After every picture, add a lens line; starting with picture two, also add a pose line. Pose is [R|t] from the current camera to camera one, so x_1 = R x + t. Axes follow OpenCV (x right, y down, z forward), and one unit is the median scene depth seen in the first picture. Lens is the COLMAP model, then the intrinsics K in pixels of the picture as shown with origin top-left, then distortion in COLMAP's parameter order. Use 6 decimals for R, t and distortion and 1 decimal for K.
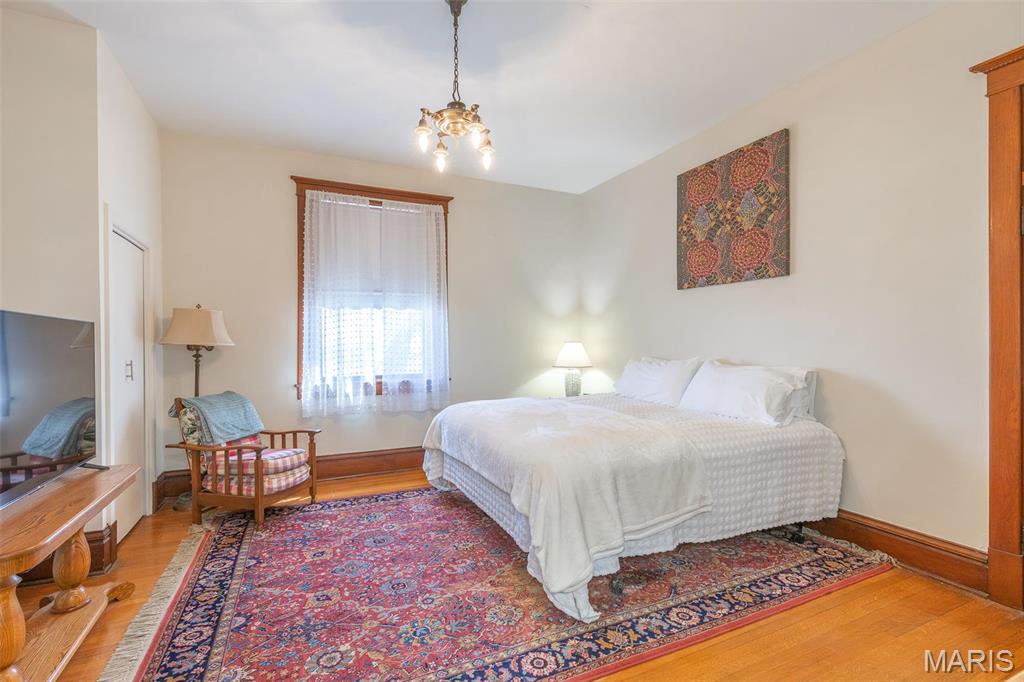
lens RADIAL K [[466.3, 0, 507.1], [0, 466.3, 346.2], [0, 0, 1]] dist [0.007058, -0.001484]
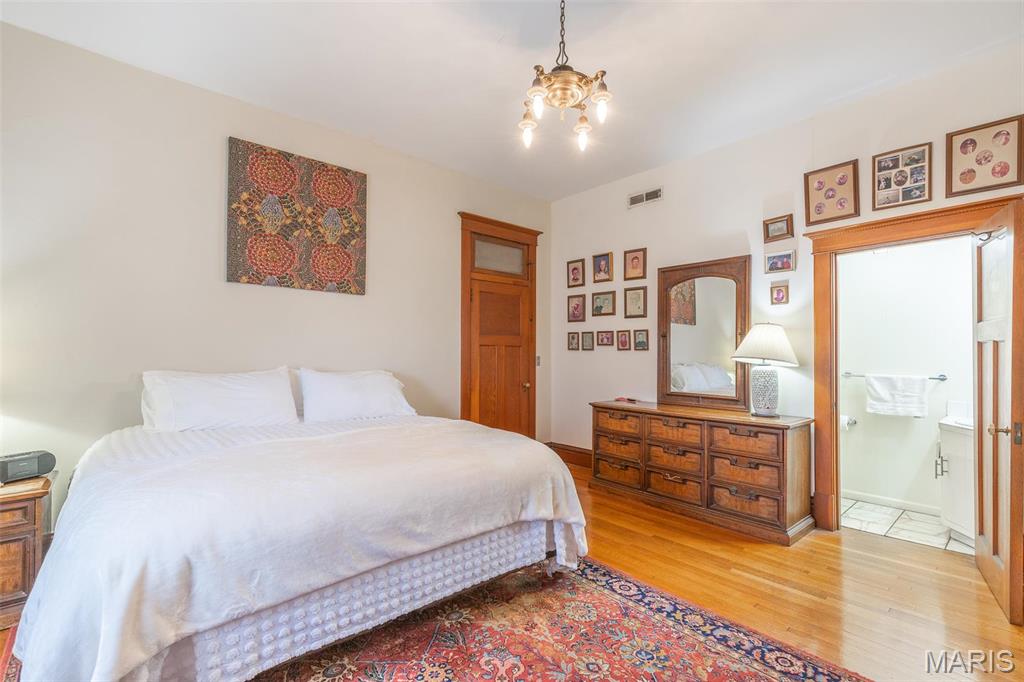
lens RADIAL K [[466.3, 0, 508.3], [0, 466.3, 343.6], [0, 0, 1]] dist [0.007058, -0.001484]
pose [[-0.295411, 0.023454, 0.955082, -0.706988], [0.002478, 0.999714, -0.023783, 0.003519], [-0.955367, -0.004659, -0.295385, 1.072879]]
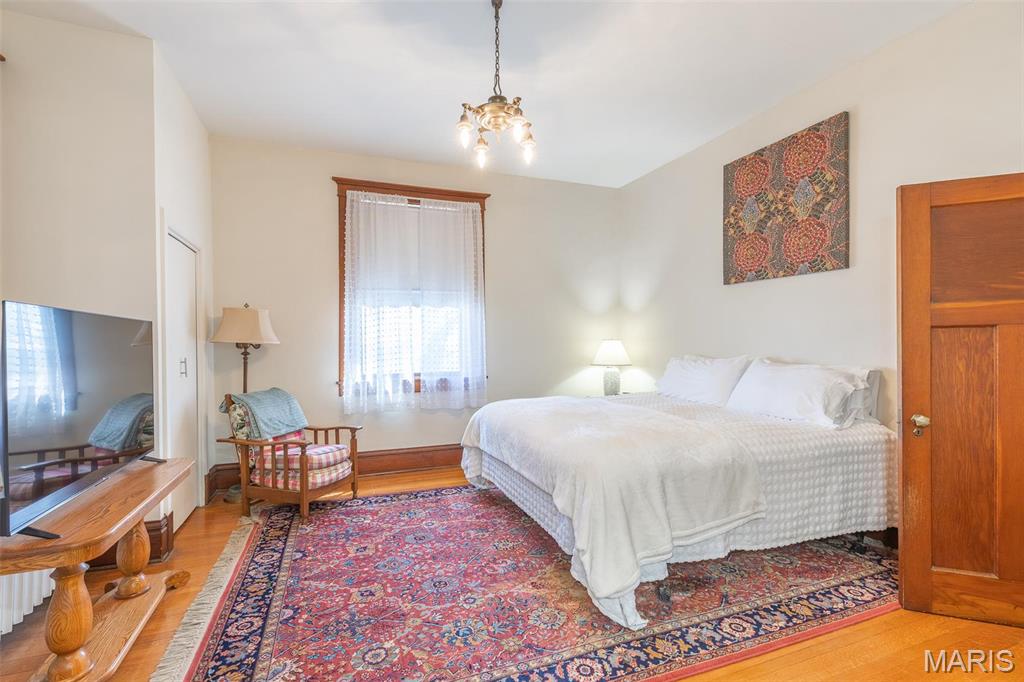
lens RADIAL K [[466.3, 0, 505.9], [0, 466.3, 346.0], [0, 0, 1]] dist [0.007058, -0.001484]
pose [[0.997351, -0.000588, -0.072732, -0.015692], [0.000912, 0.999990, 0.004432, -0.000208], [0.072729, -0.004487, 0.997342, 0.013593]]
